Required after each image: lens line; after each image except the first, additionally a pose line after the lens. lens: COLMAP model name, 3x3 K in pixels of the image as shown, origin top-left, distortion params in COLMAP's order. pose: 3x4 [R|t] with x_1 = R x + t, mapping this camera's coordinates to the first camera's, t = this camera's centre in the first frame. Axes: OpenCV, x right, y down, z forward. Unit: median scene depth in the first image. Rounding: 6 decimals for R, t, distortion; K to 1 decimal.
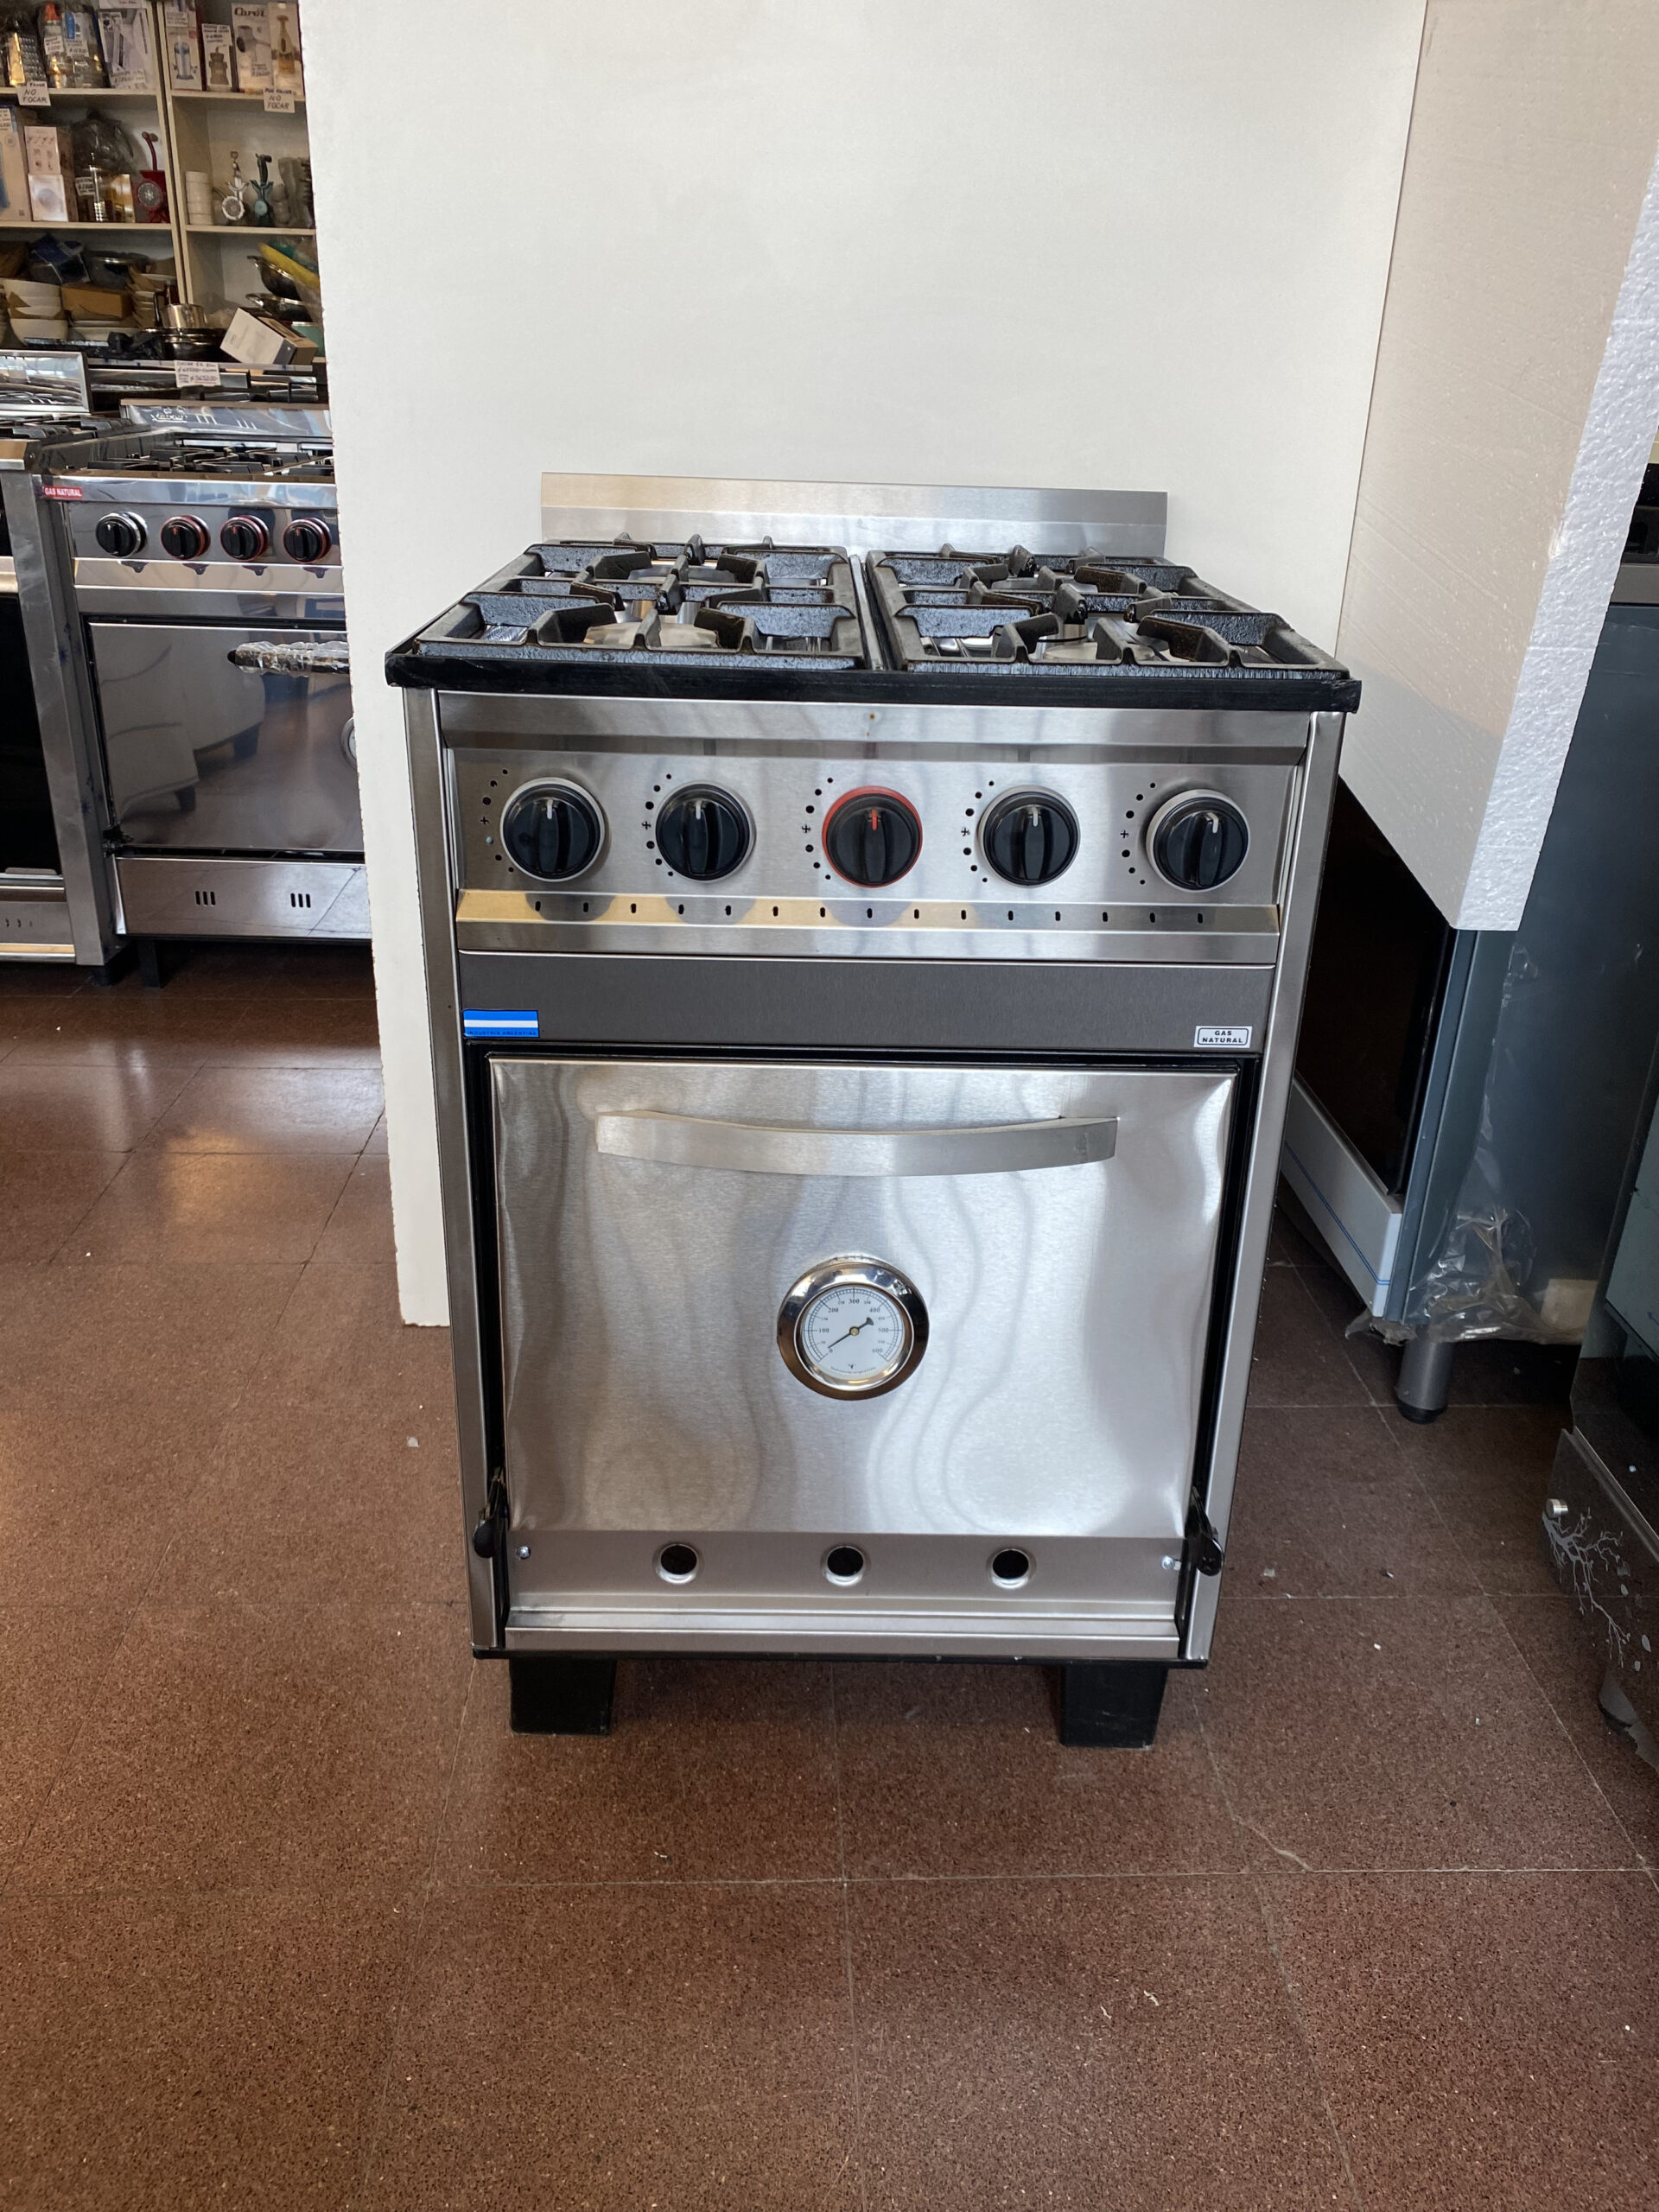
lens RADIAL K [[1694.8, 0, 829.6], [0, 1694.8, 1072.3], [0, 0, 1]] dist [0.005617, -0.007140]
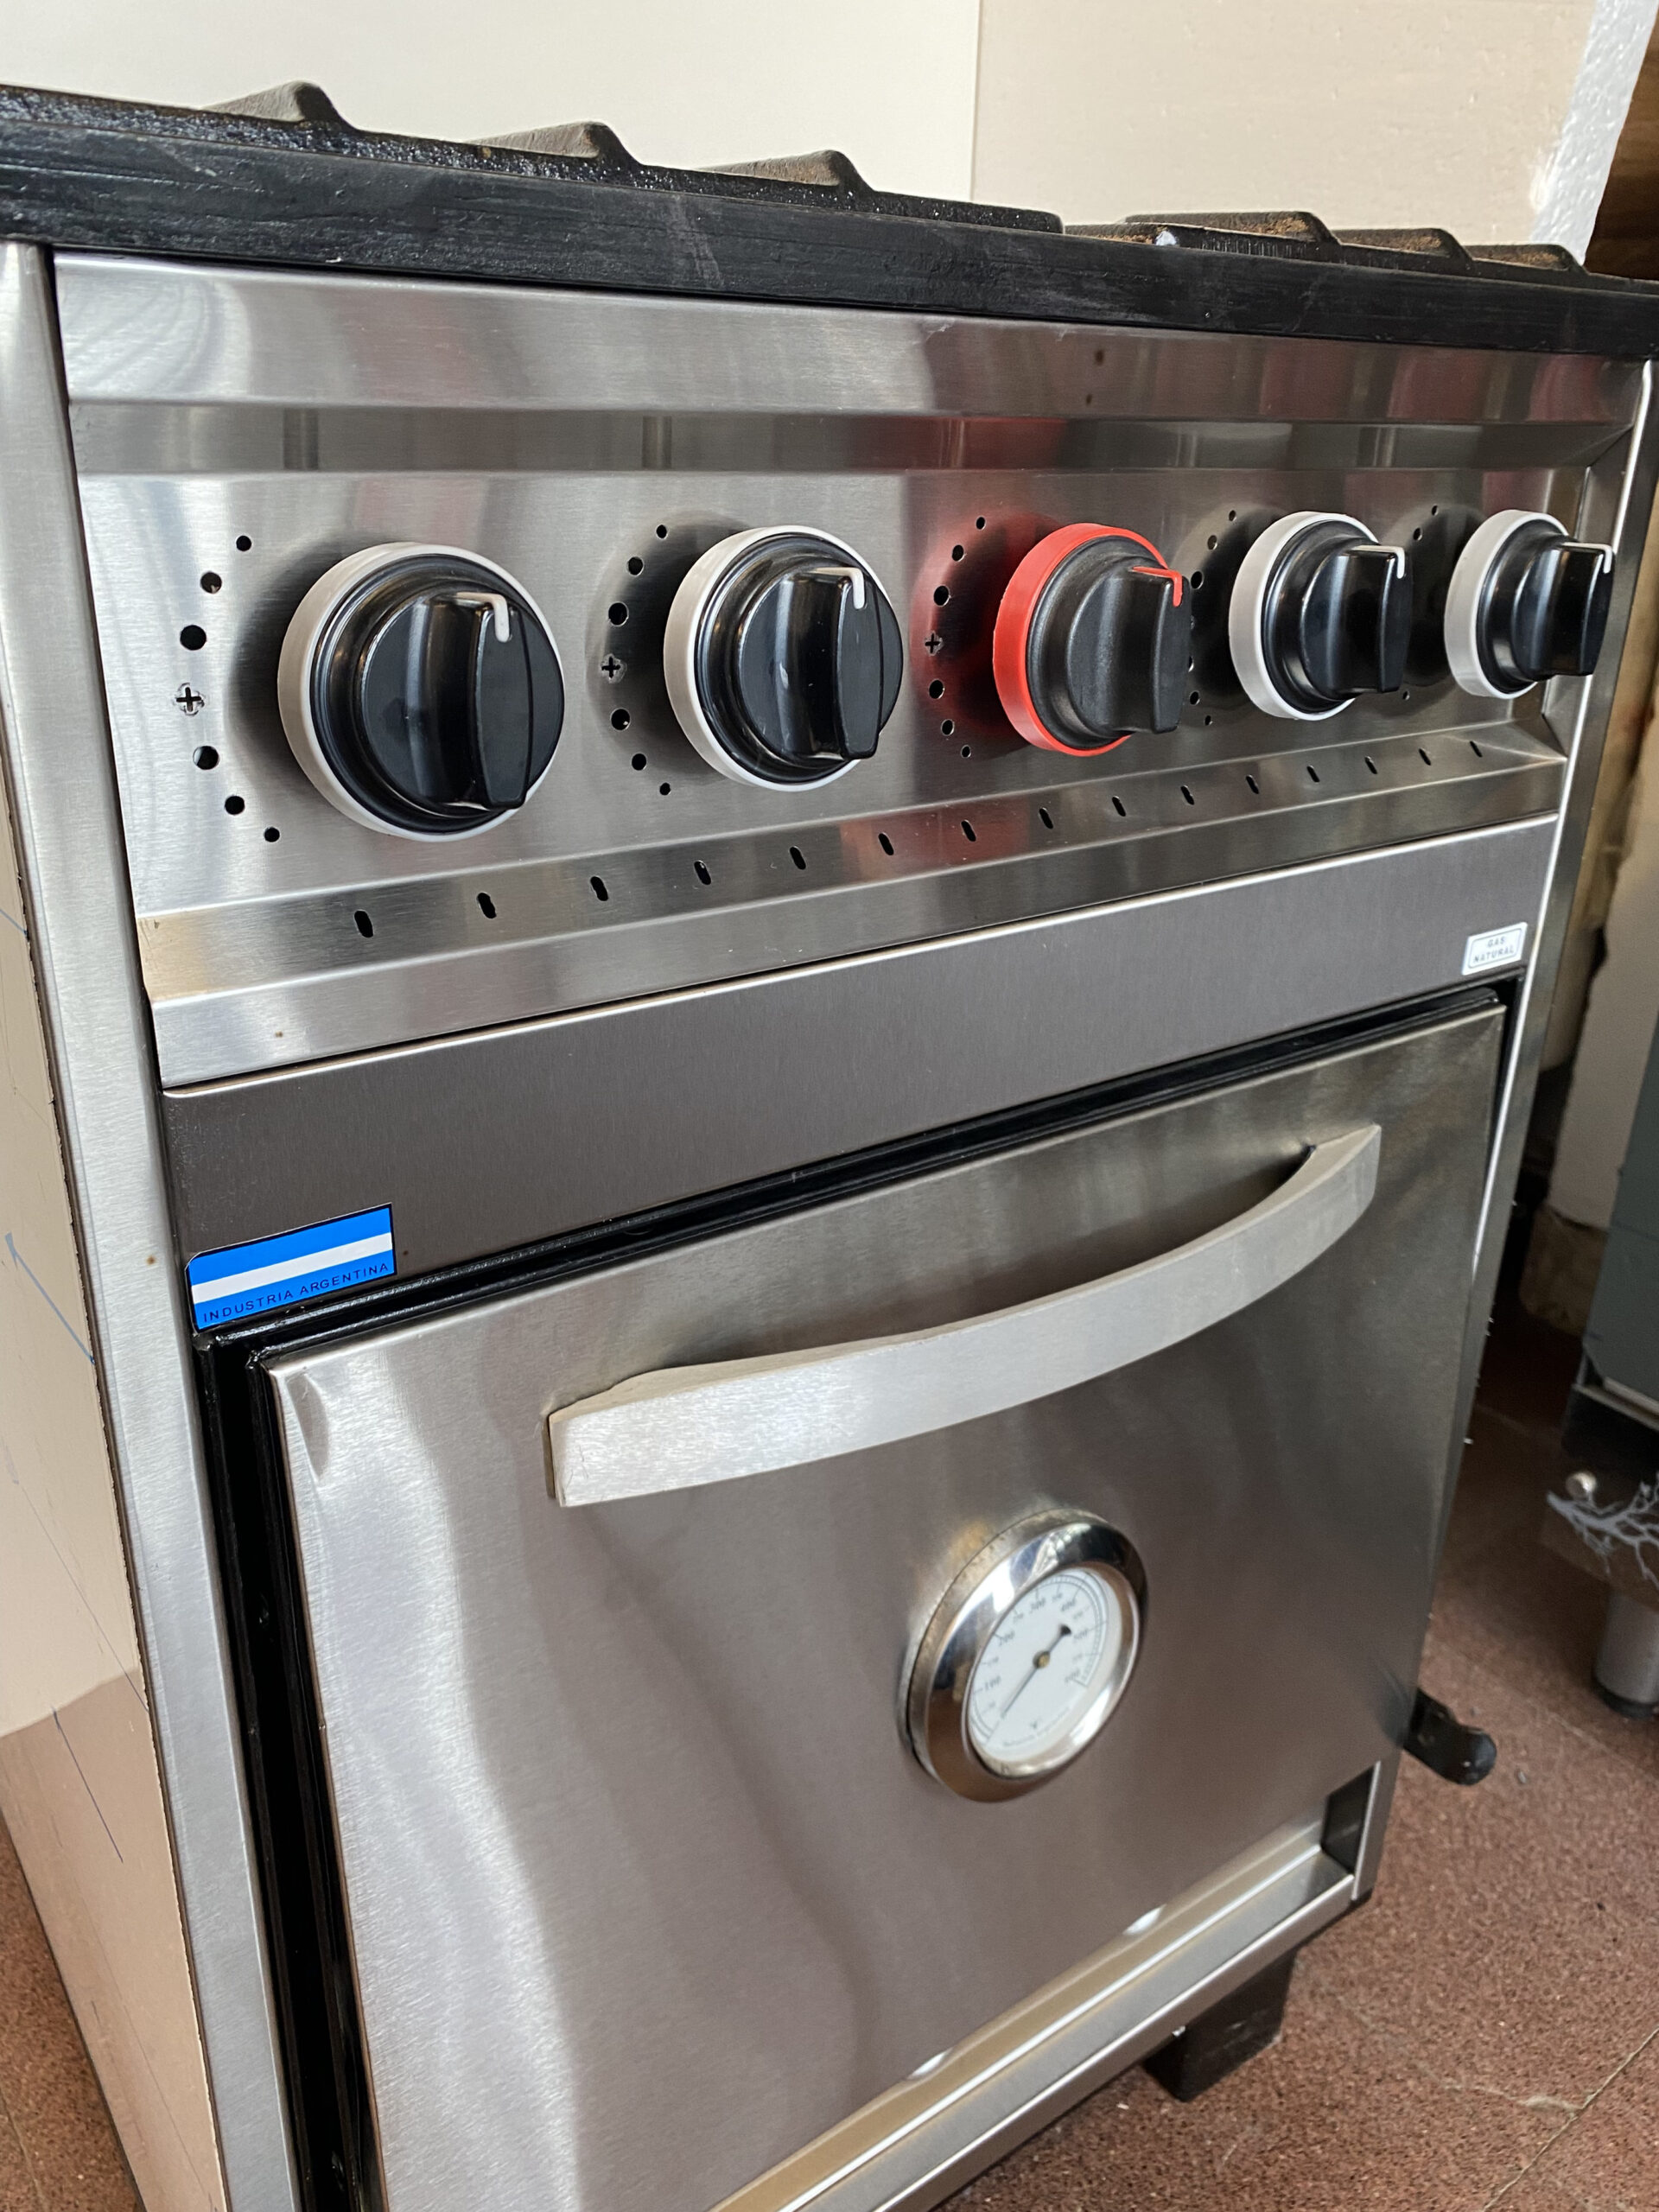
lens RADIAL K [[1694.8, 0, 849.9], [0, 1694.8, 1078.9], [0, 0, 1]] dist [0.005617, -0.007140]
pose [[0.812726, -0.219754, 0.539616, -0.237056], [0.218155, 0.973549, 0.067902, -0.055774], [-0.540264, 0.062534, 0.839169, 0.524158]]
